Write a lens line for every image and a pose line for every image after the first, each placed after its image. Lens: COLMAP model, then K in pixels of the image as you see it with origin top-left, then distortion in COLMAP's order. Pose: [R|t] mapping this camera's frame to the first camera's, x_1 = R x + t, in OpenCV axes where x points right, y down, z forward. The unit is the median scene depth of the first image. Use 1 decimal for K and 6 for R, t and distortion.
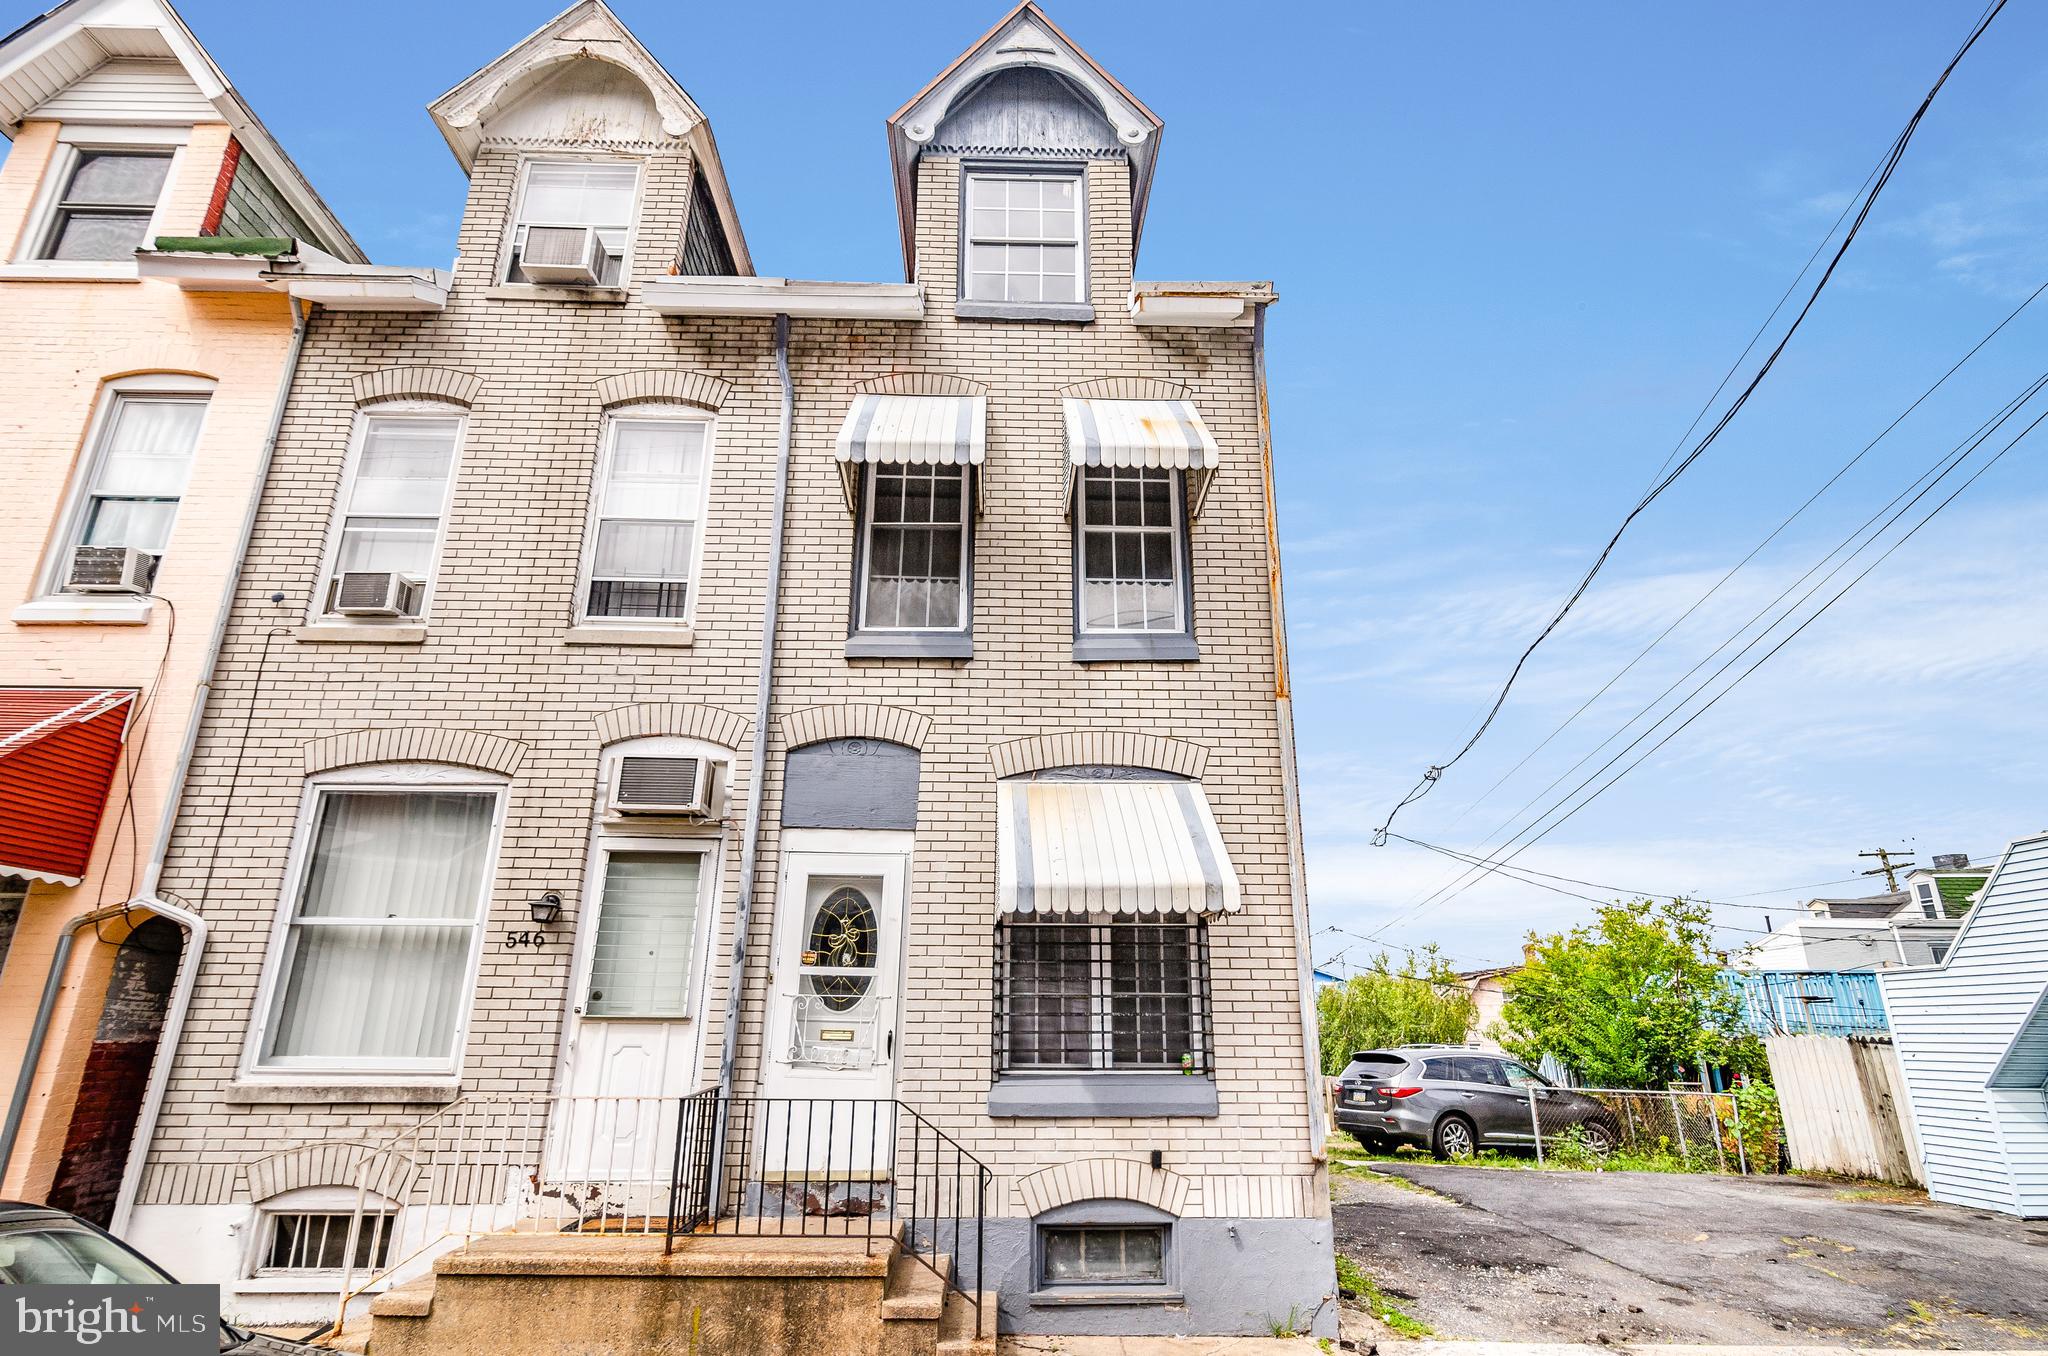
lens RADIAL K [[1019.0, 0, 1025.6], [0, 1019.0, 684.3], [0, 0, 1]] dist [-0.005627, -0.003789]
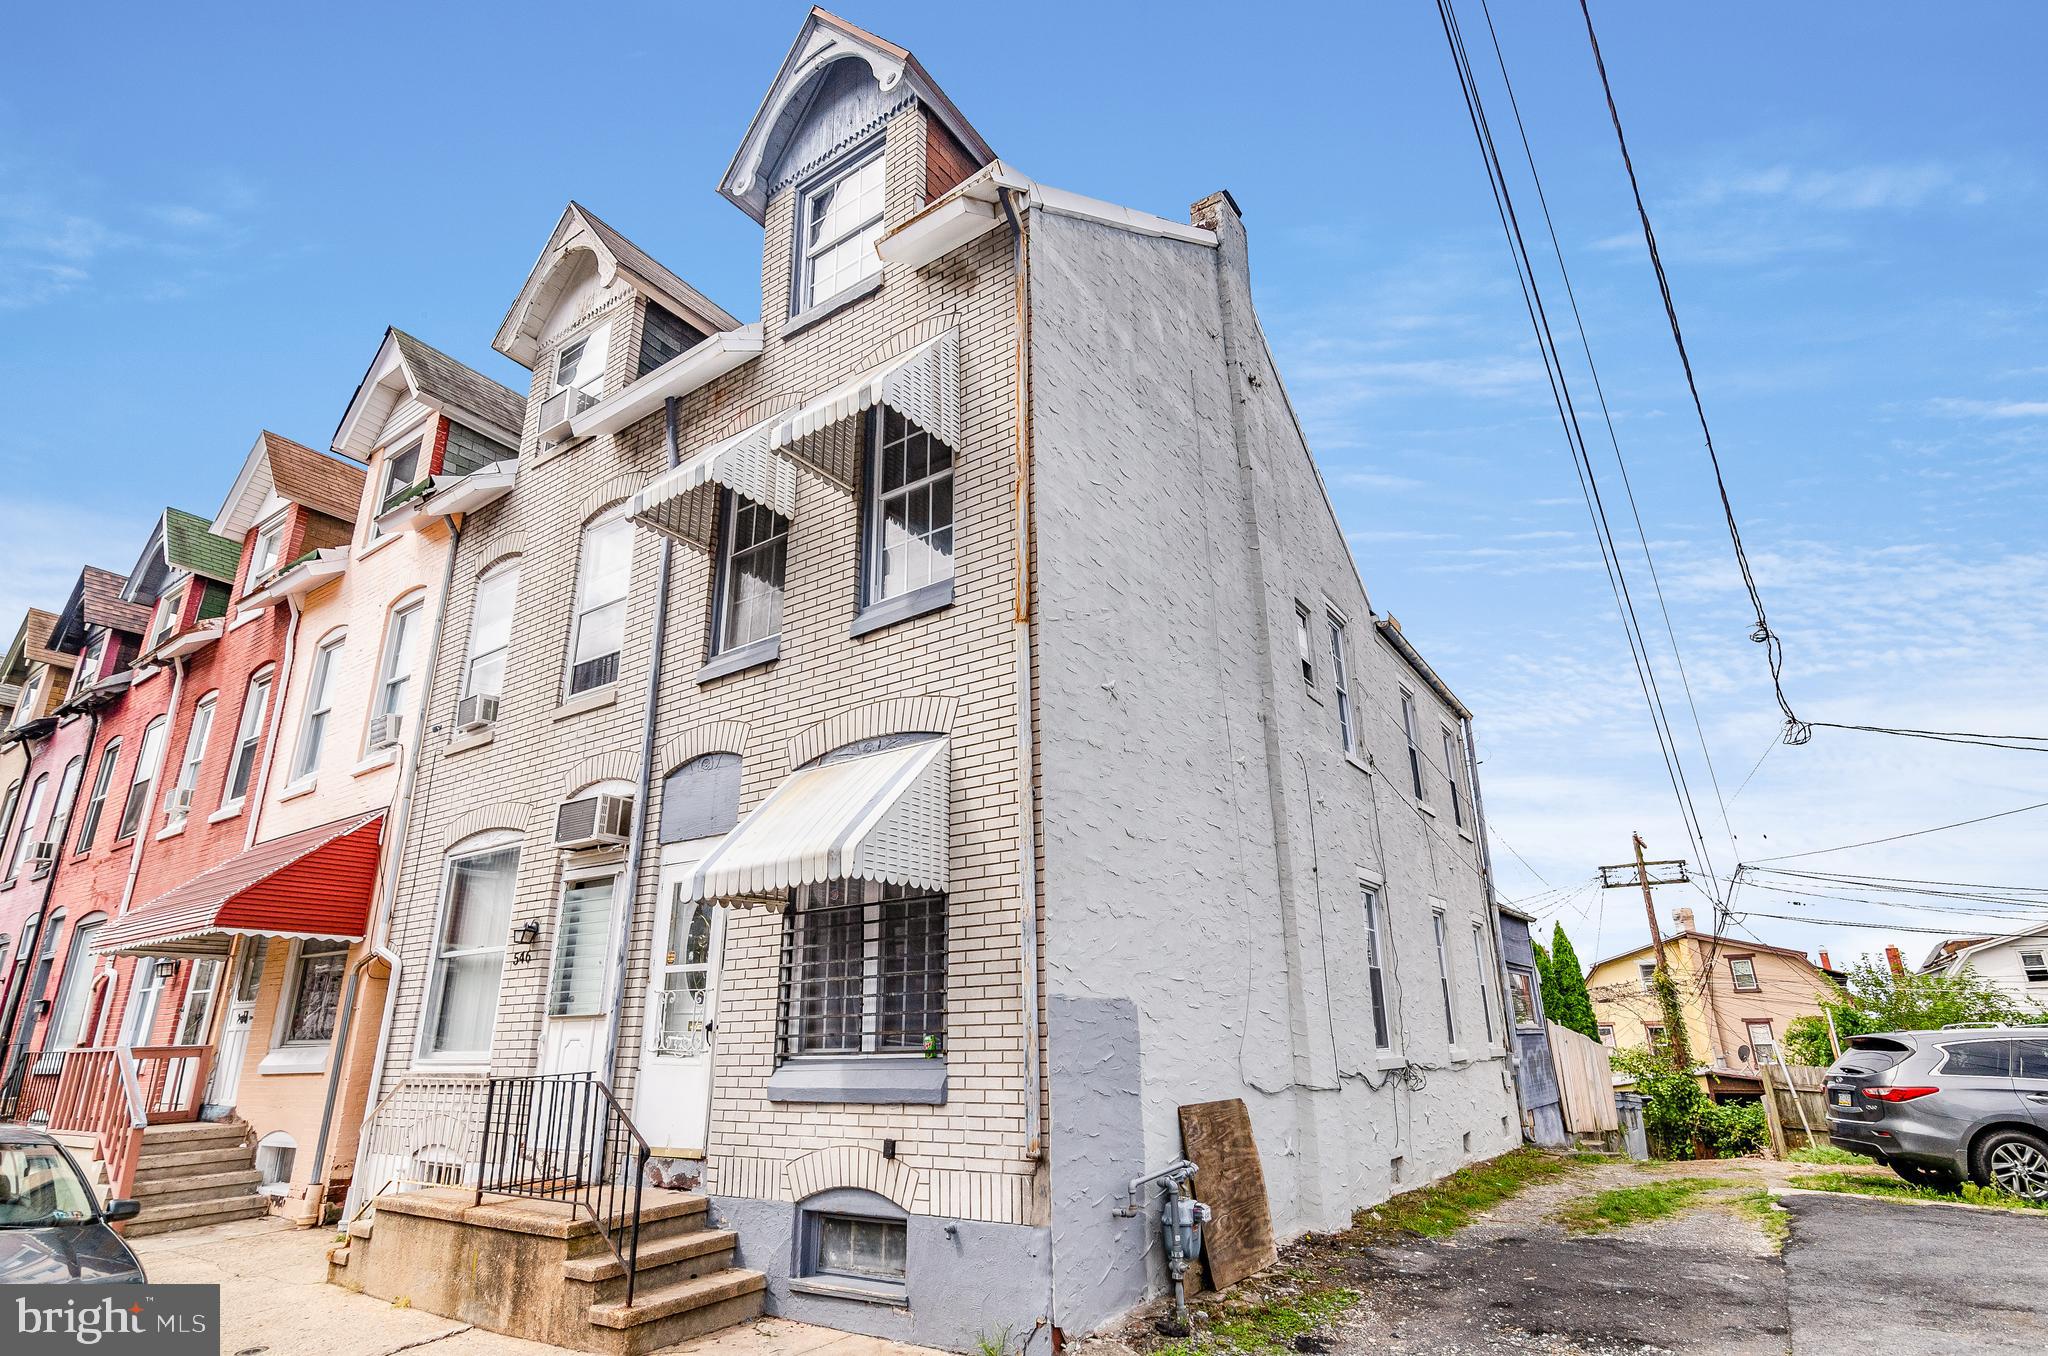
lens RADIAL K [[1019.0, 0, 1029.0], [0, 1019.0, 690.4], [0, 0, 1]] dist [-0.005627, -0.003789]
pose [[0.810727, -0.209174, -0.546779, 0.801724], [0.208361, 0.975929, -0.064405, 0.140919], [0.547090, -0.061712, 0.834796, 0.311670]]
